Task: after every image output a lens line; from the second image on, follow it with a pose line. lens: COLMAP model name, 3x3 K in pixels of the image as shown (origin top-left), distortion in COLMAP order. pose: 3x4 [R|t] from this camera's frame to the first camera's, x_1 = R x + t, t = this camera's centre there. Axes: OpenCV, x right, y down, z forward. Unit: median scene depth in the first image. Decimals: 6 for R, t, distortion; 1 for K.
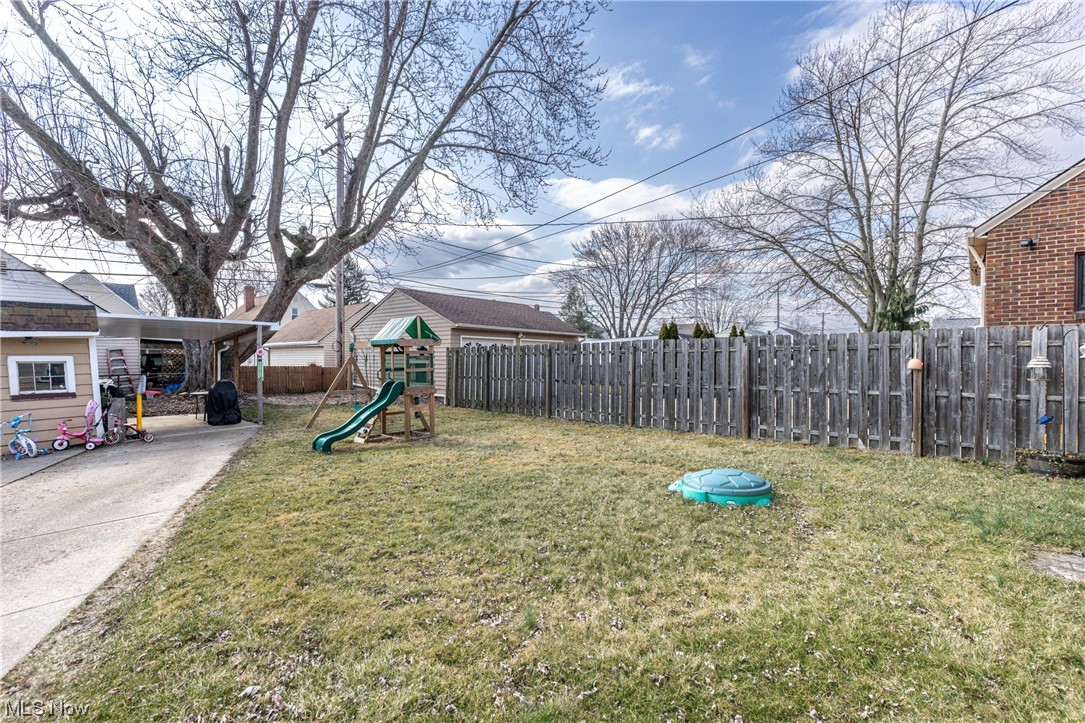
lens RADIAL K [[485.7, 0, 531.2], [0, 485.7, 353.8], [0, 0, 1]] dist [-0.001992, -0.000227]
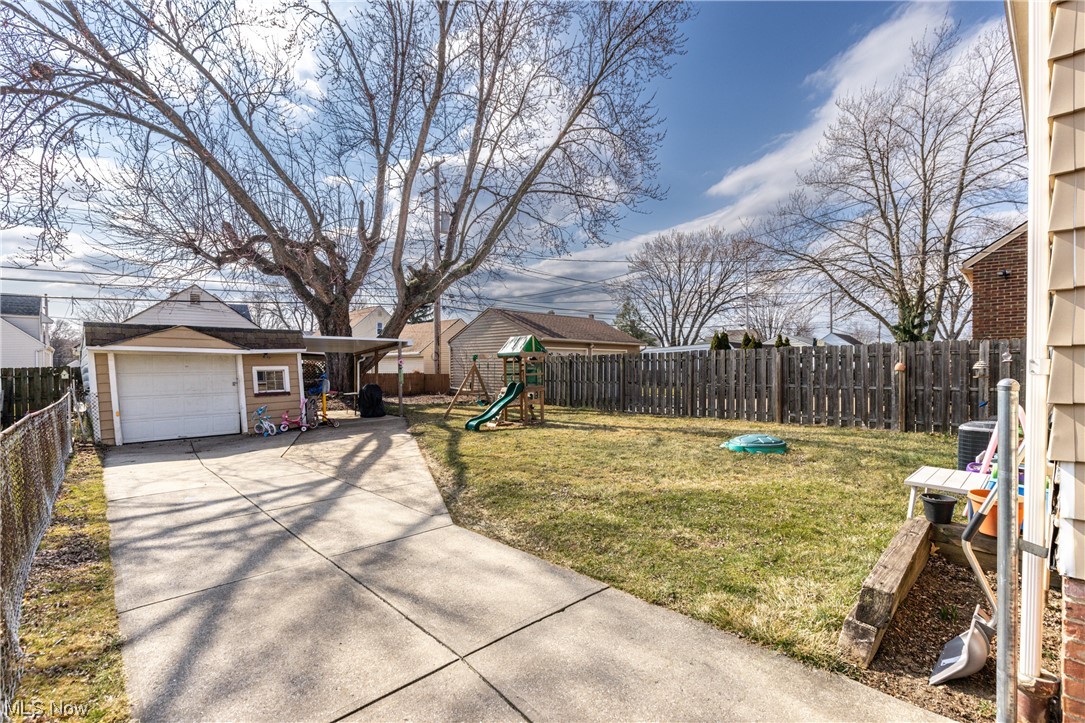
lens RADIAL K [[494.7, 0, 531.0], [0, 494.7, 370.5], [0, 0, 1]] dist [-0.000536, 0.000191]
pose [[0.995930, -0.007383, -0.089828, -0.072530], [0.009128, 0.999777, 0.019026, -0.002808], [0.089668, -0.019769, 0.995776, -0.259466]]
